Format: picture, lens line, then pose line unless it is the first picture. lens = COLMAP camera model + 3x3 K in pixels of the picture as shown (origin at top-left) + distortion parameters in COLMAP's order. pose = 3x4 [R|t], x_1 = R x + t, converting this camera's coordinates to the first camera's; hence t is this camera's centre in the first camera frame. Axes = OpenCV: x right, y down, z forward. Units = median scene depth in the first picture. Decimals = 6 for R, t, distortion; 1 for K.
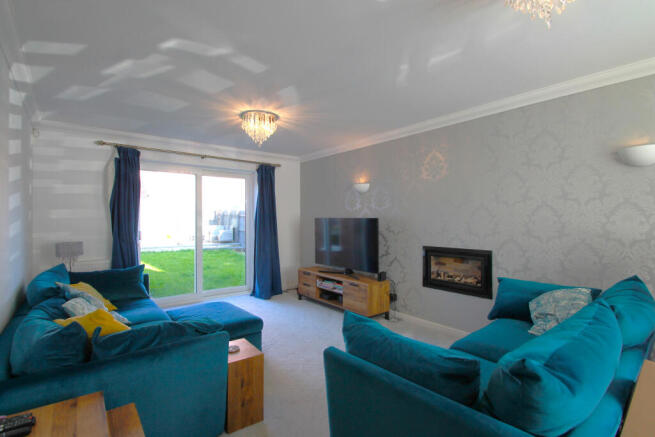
lens RADIAL K [[311.0, 0, 321.9], [0, 311.0, 219.4], [0, 0, 1]] dist [0.005382, -0.000918]
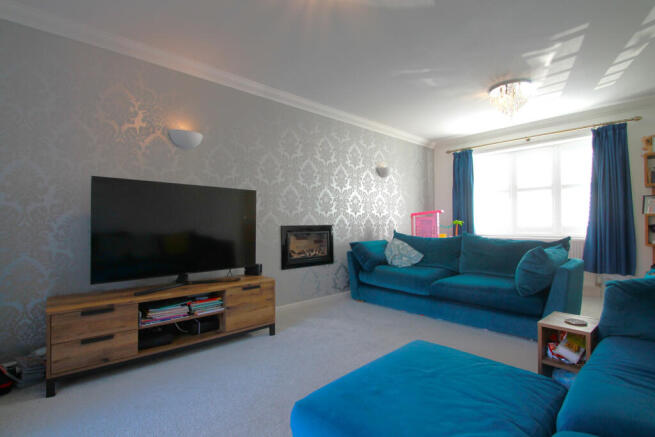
lens RADIAL K [[311.0, 0, 321.9], [0, 311.0, 219.4], [0, 0, 1]] dist [0.005382, -0.000918]
pose [[-0.049015, 0.011375, 0.998733, -0.607607], [0.003339, 0.999931, -0.011225, 0.078002], [-0.998792, 0.002785, -0.049050, 0.942900]]
